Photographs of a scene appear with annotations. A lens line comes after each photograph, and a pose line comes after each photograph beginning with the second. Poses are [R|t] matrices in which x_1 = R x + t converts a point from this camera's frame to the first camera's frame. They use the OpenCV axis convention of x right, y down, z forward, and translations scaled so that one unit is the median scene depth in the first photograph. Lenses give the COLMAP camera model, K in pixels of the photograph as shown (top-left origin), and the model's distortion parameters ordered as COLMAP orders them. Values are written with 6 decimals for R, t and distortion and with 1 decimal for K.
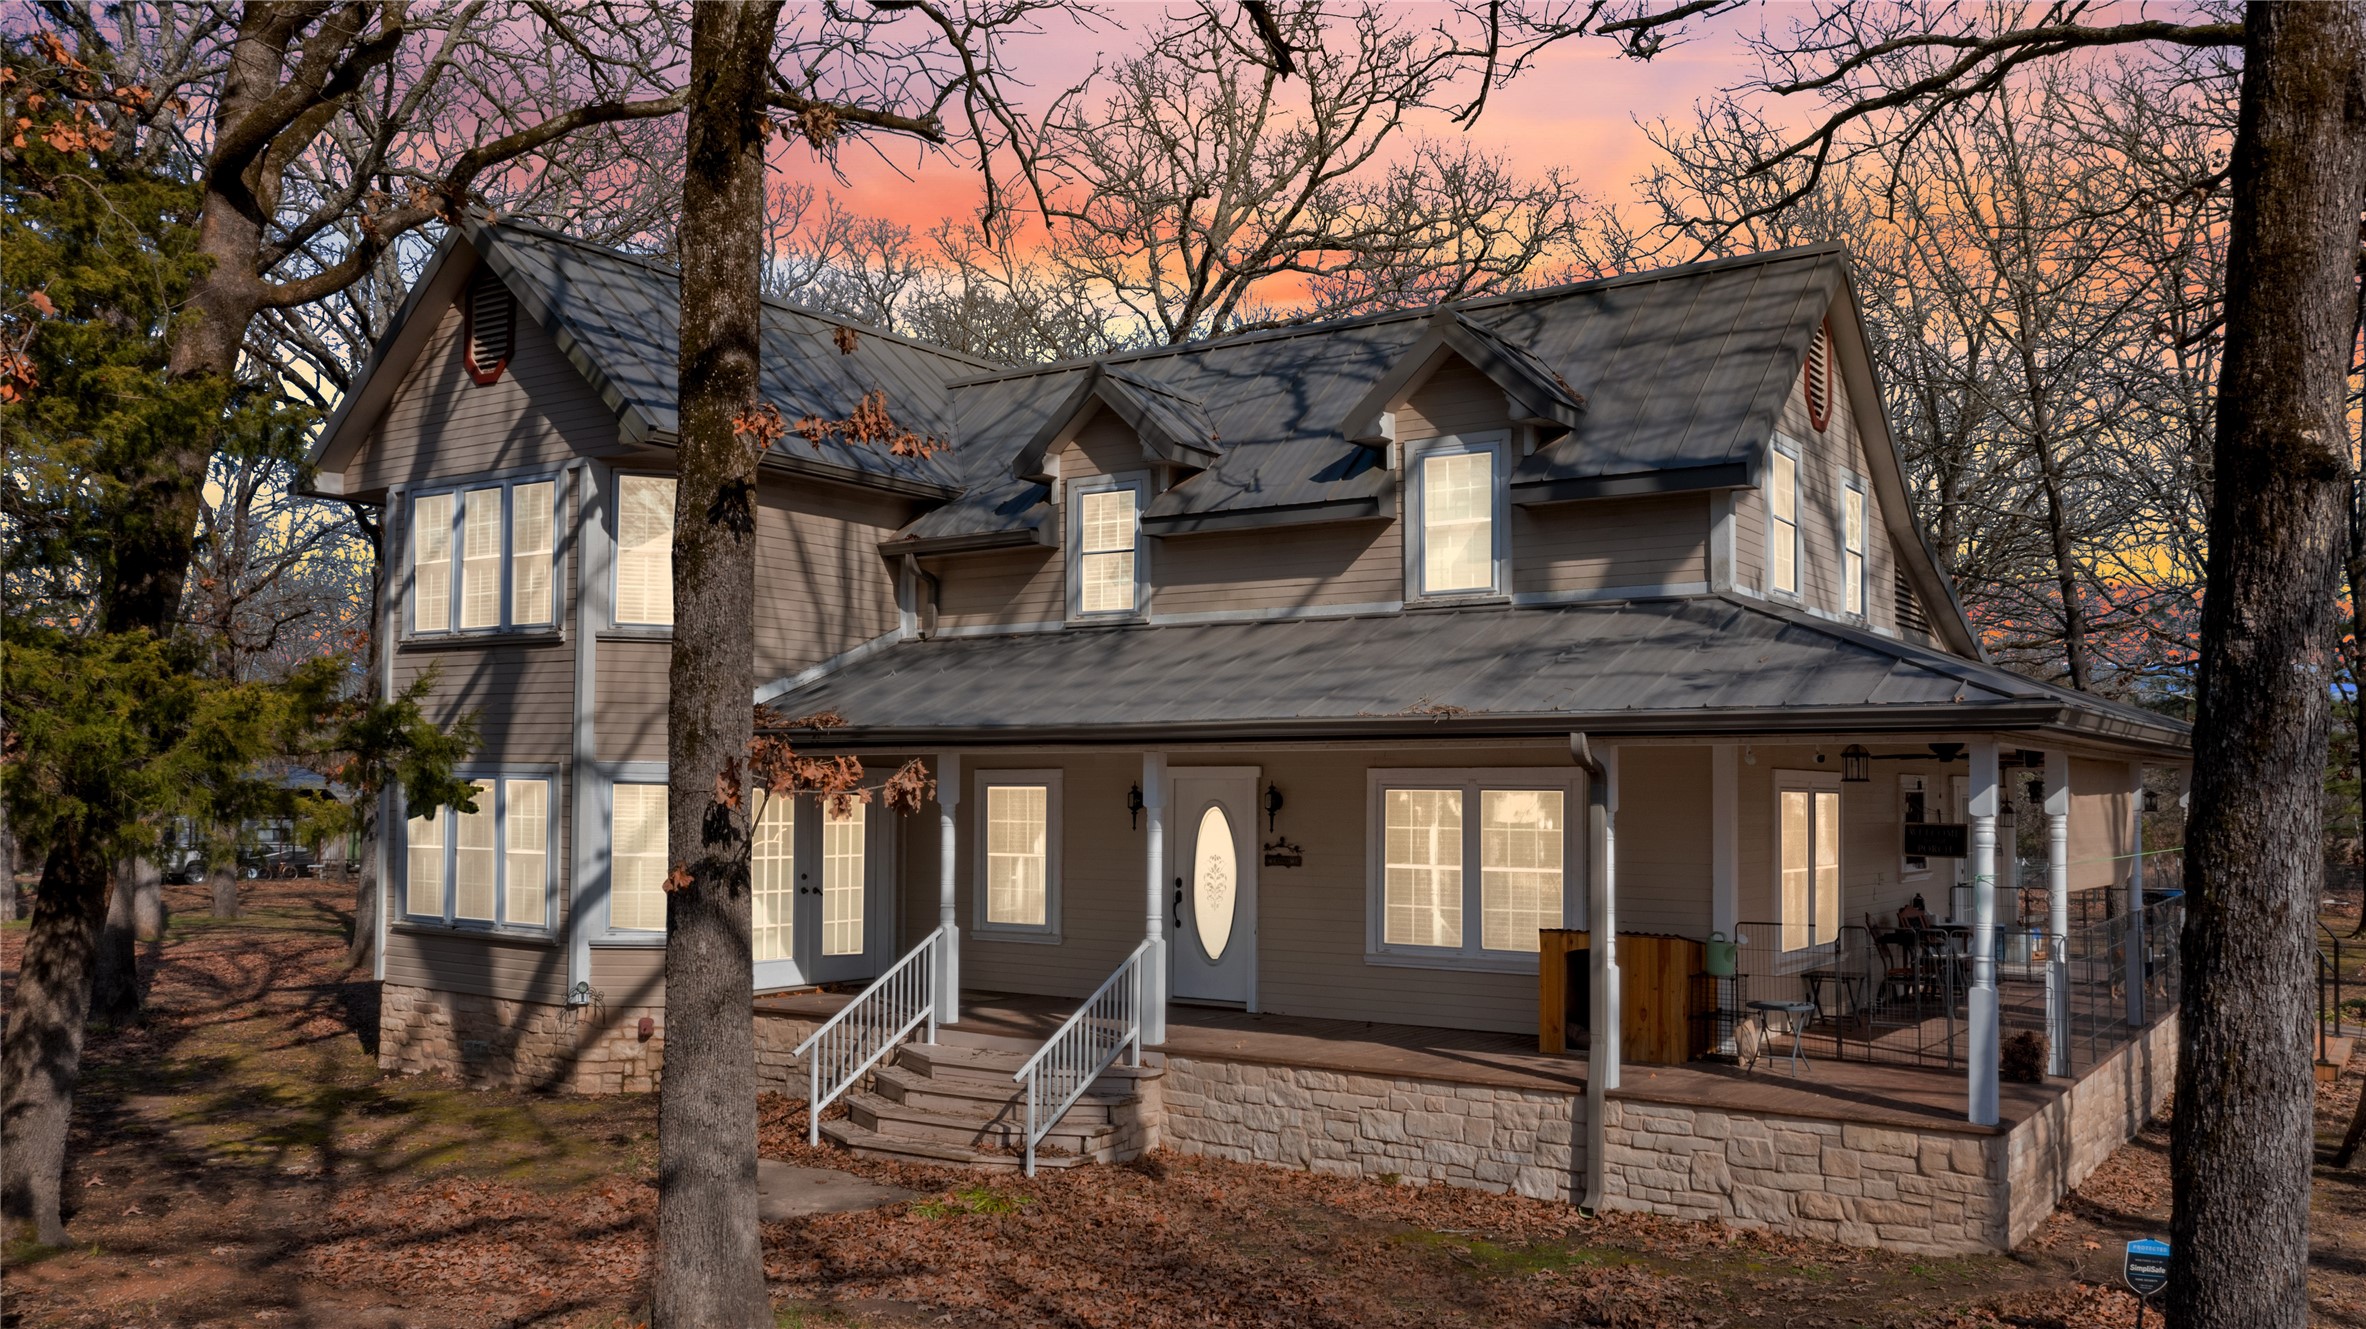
lens RADIAL K [[2135.1, 0, 1183.0], [0, 2135.1, 664.5], [0, 0, 1]] dist [-0.055329, -0.003207]
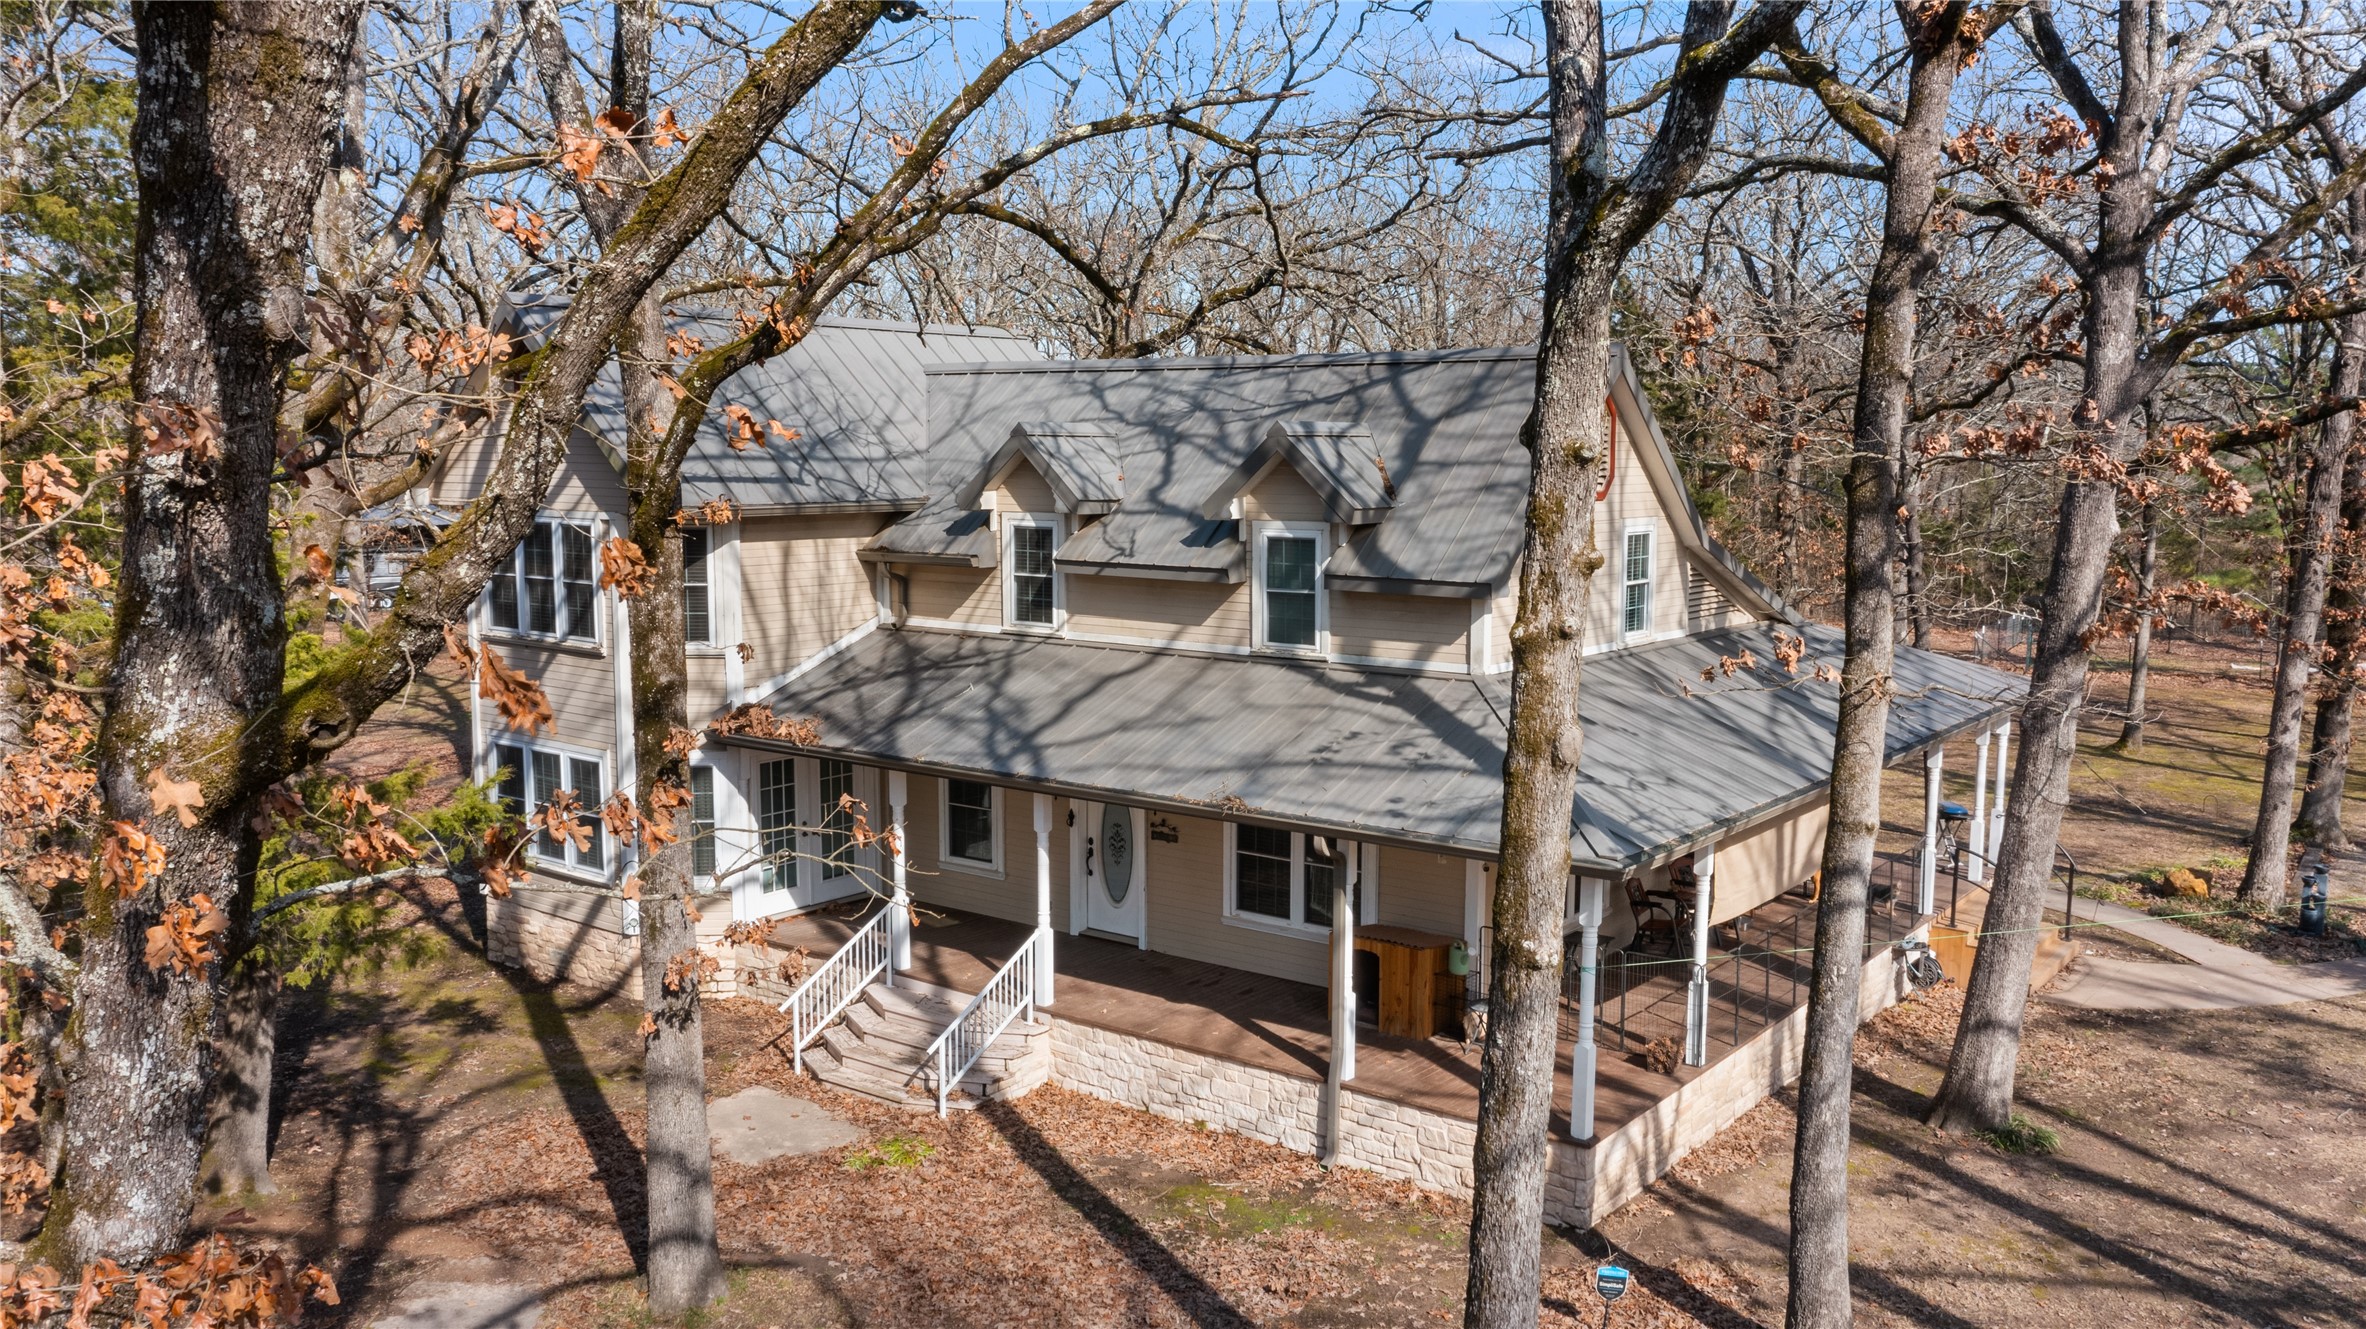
lens RADIAL K [[2102.7, 0, 1183.0], [0, 2102.7, 664.5], [0, 0, 1]] dist [-0.130559, 0.000275]
pose [[0.998918, -0.000289, -0.046505, 0.135950], [0.007715, 0.987154, 0.159583, -0.243762], [0.045862, -0.159769, 0.986089, -0.257909]]
